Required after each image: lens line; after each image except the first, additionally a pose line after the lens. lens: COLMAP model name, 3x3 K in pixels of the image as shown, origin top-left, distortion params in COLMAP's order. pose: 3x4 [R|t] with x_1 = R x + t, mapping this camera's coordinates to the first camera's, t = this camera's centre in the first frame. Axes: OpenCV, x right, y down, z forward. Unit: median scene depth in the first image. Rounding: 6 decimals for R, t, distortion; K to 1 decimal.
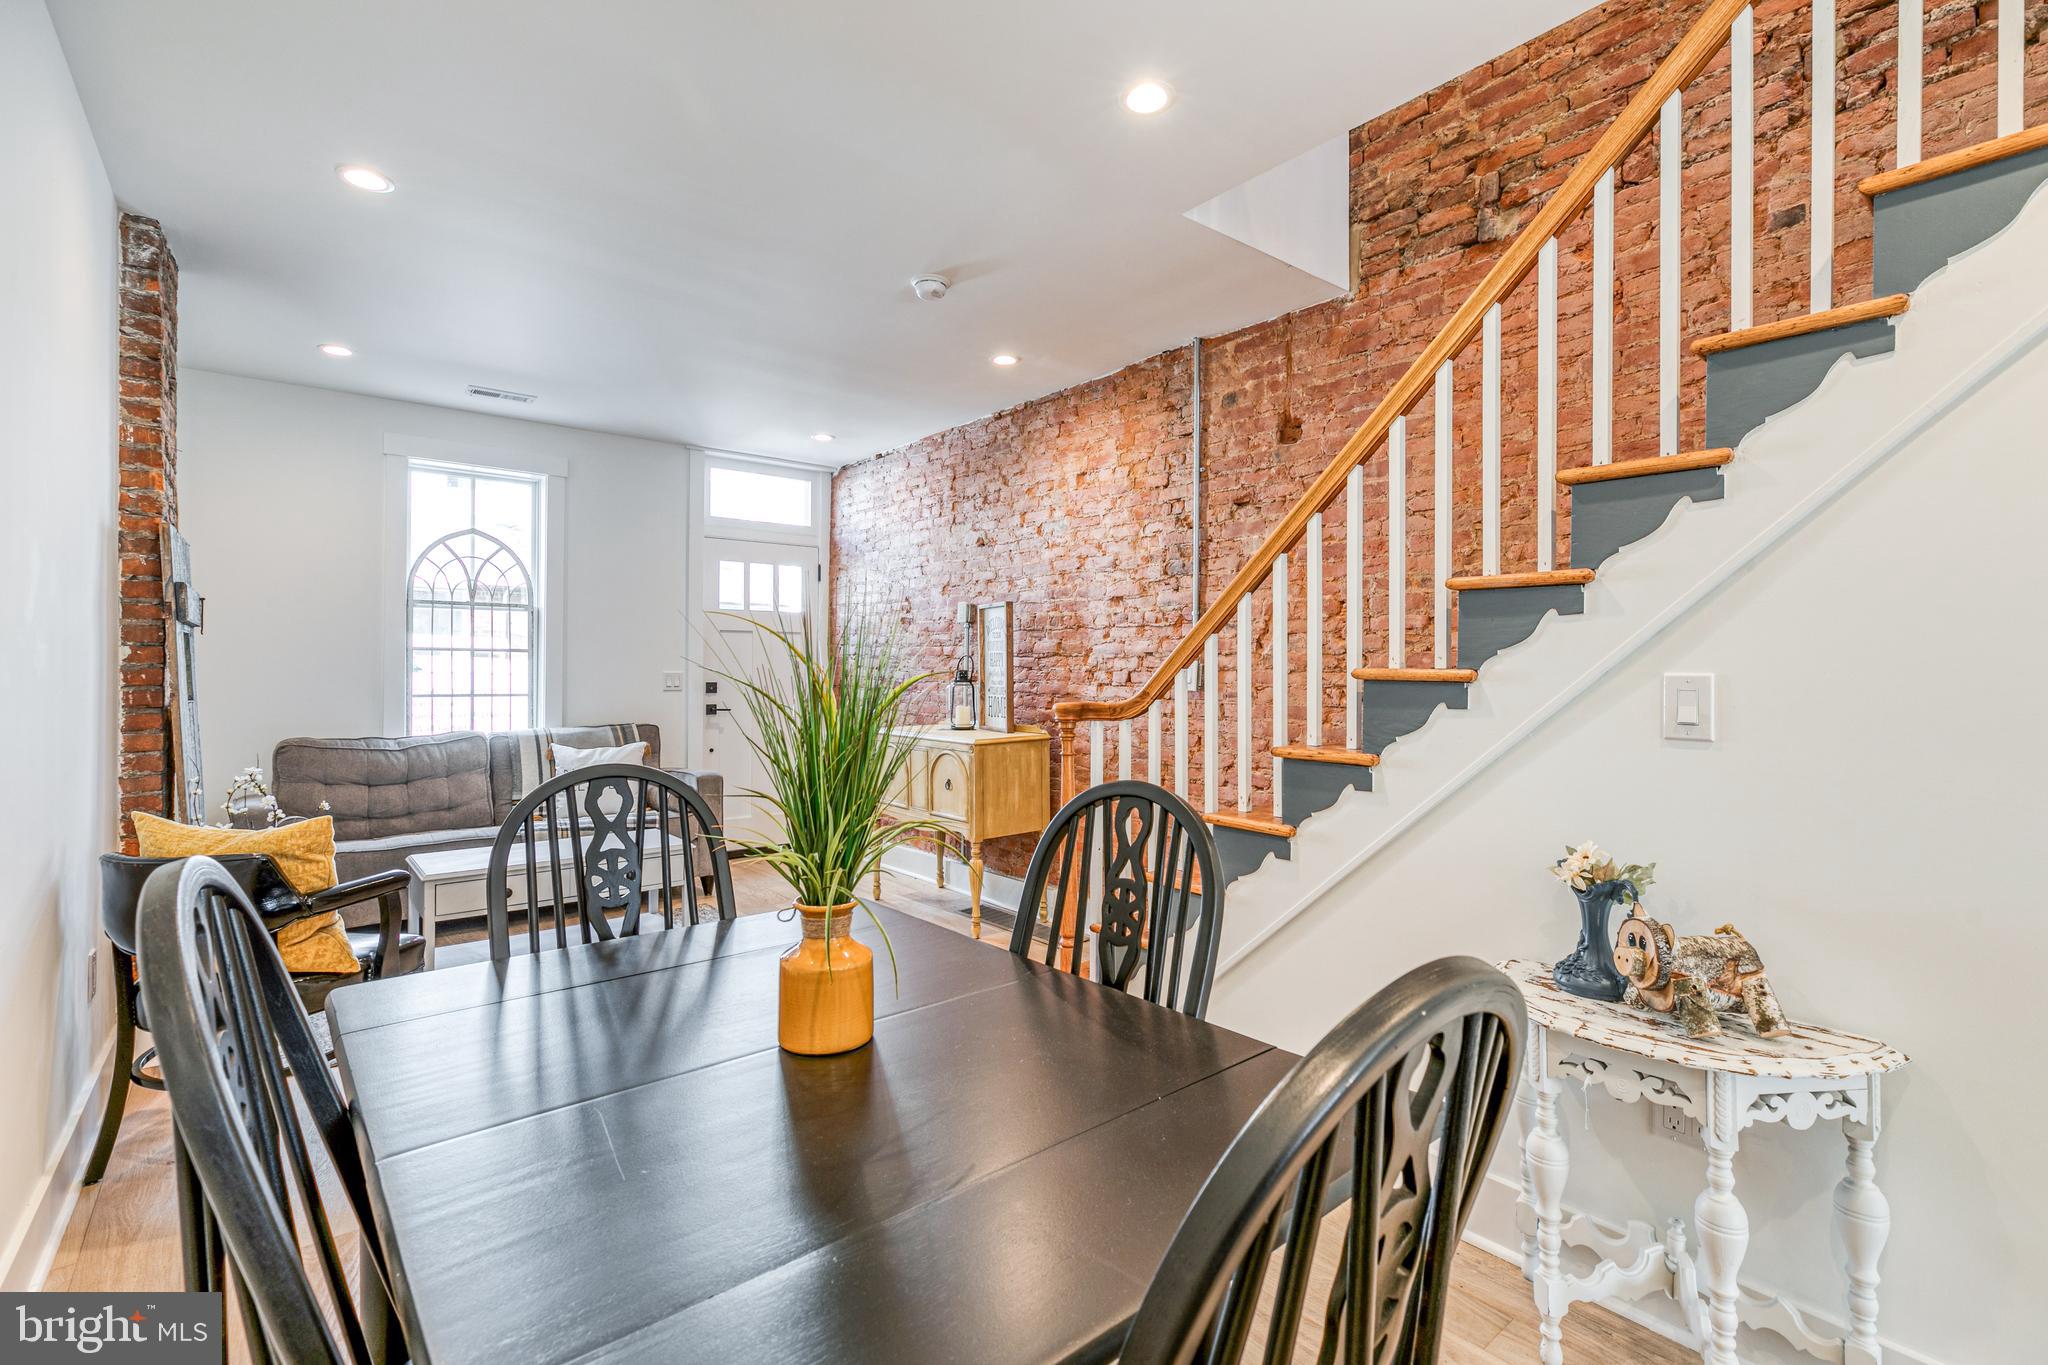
lens RADIAL K [[937.4, 0, 1011.6], [0, 937.4, 670.0], [0, 0, 1]] dist [0.006240, 0.000632]
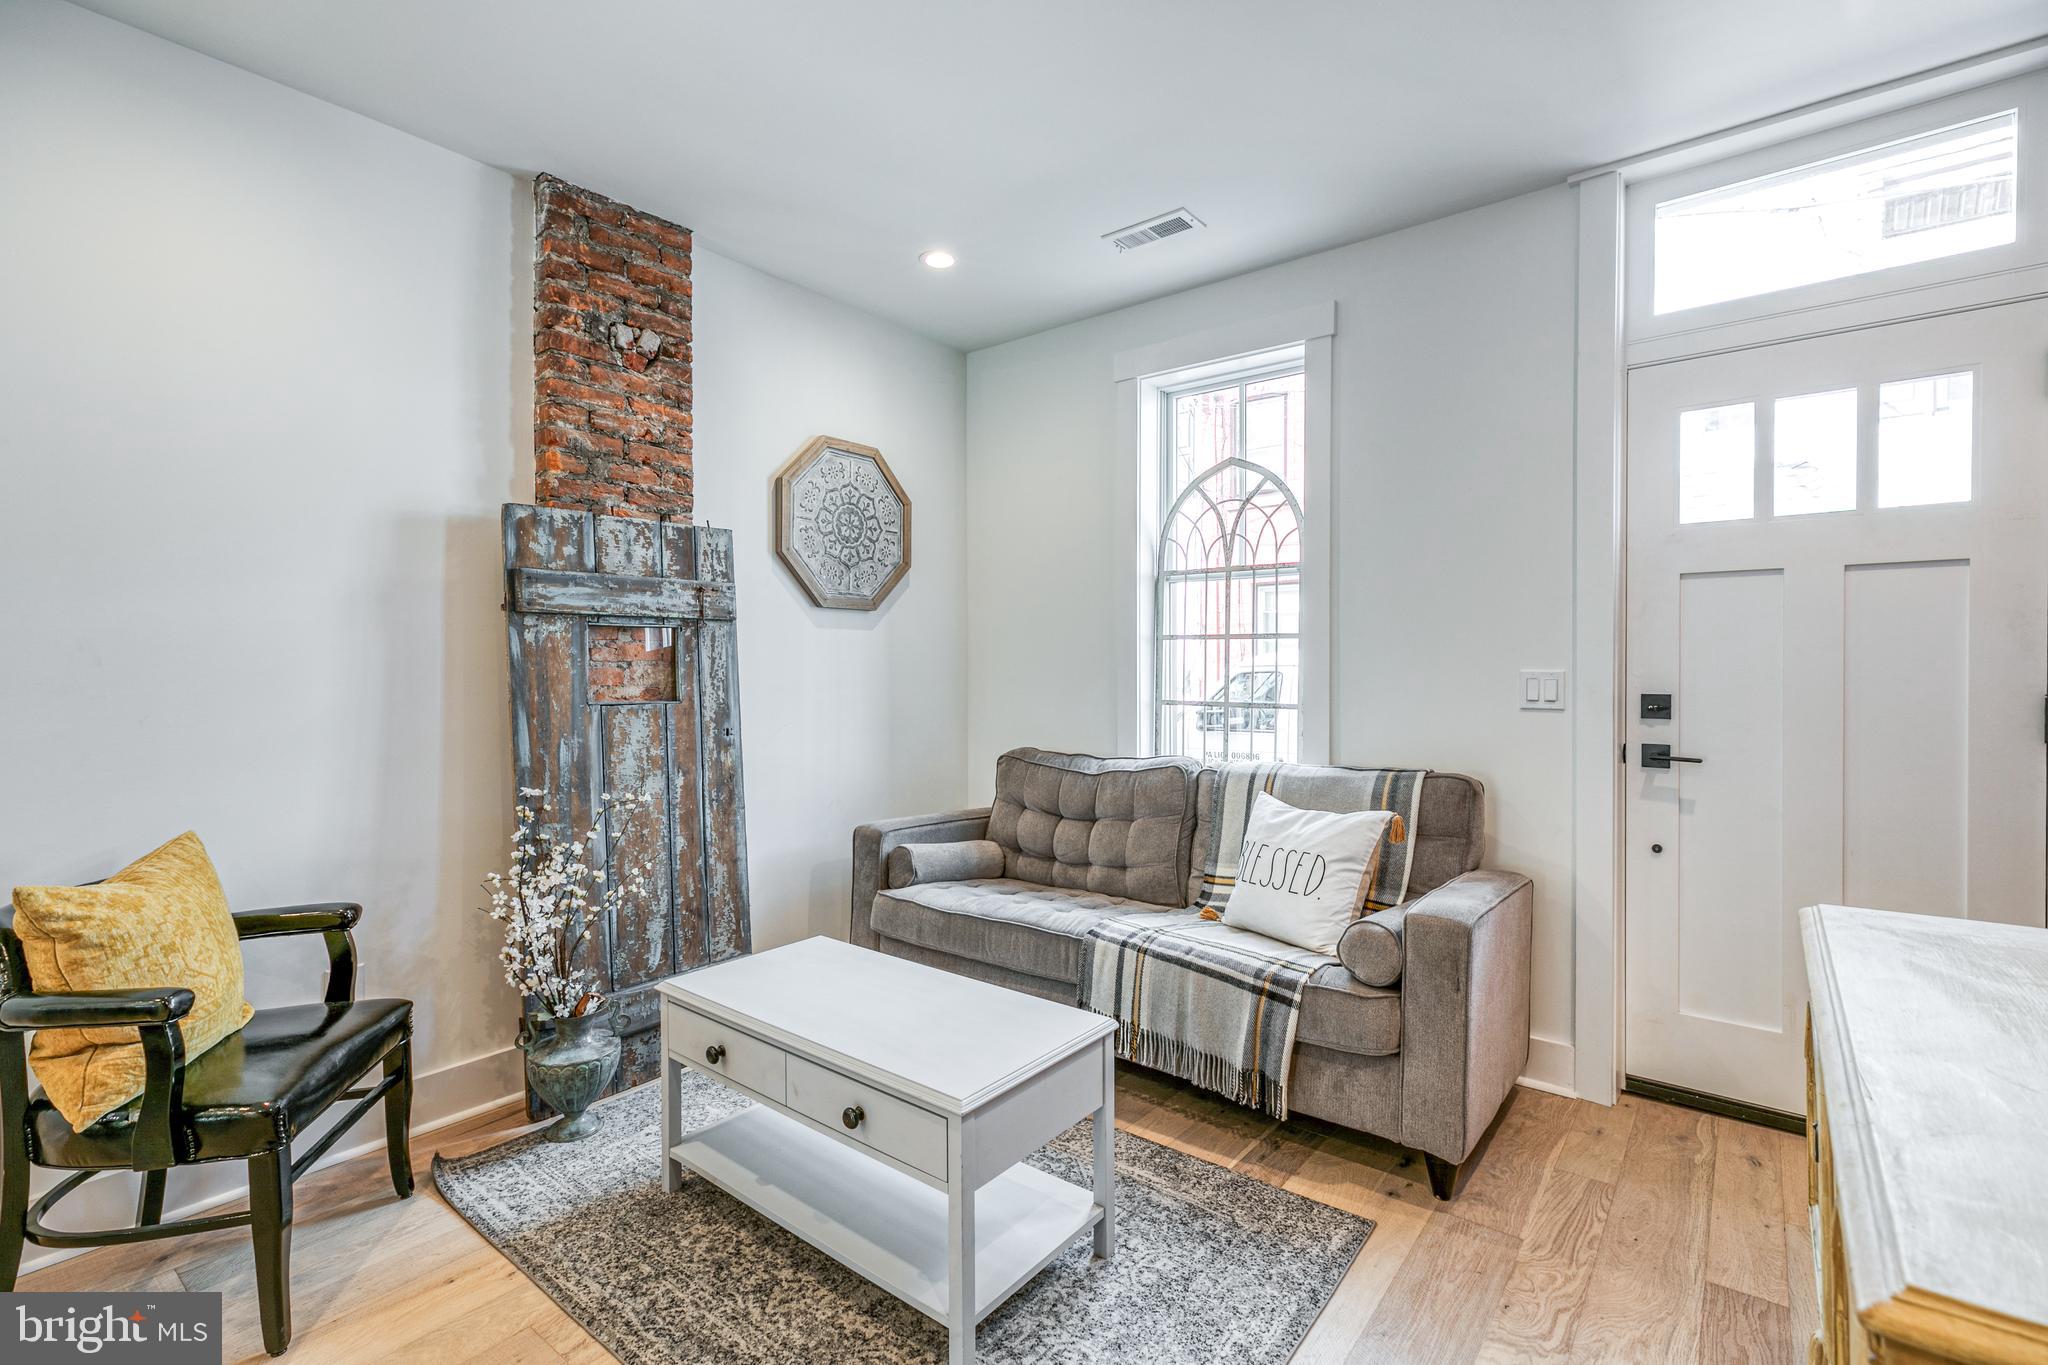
lens RADIAL K [[937.4, 0, 1011.6], [0, 937.4, 670.0], [0, 0, 1]] dist [0.006240, 0.000632]
pose [[0.209107, 0.001229, -0.977892, 0.055714], [0.000512, 0.999999, 0.001366, 0.001248], [0.977893, -0.000786, 0.209106, 0.737615]]
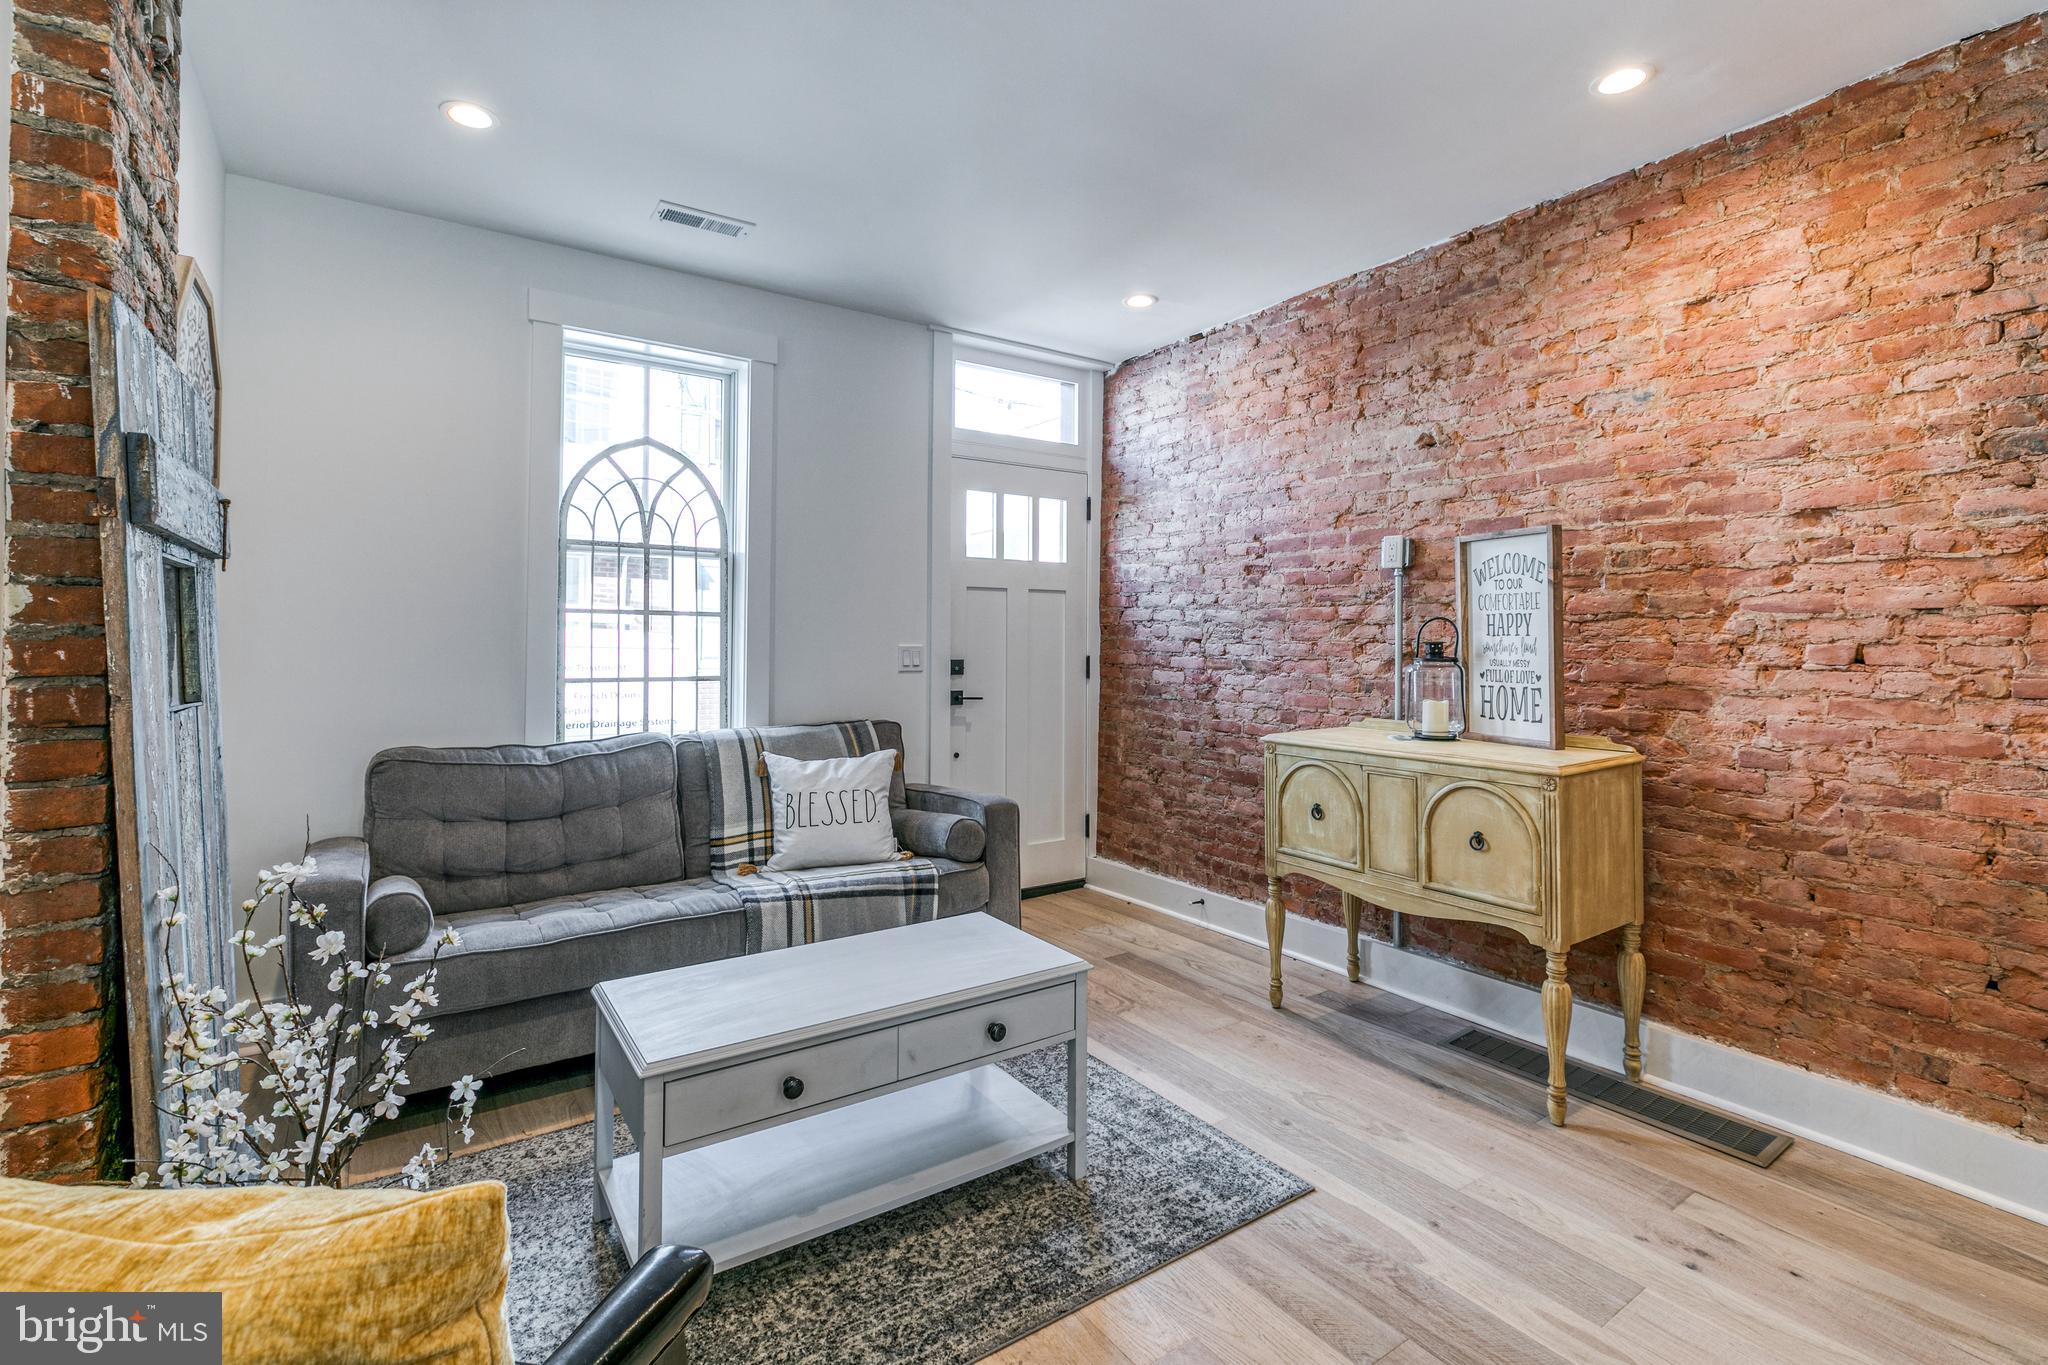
lens RADIAL K [[949.3, 0, 1032.1], [0, 949.3, 628.4], [0, 0, 1]] dist [0.004355, -0.000306]
pose [[0.997620, -0.001490, -0.068941, -0.256491], [0.000387, 0.999872, -0.015999, 0.000979], [0.068956, 0.015934, 0.997492, 0.342183]]
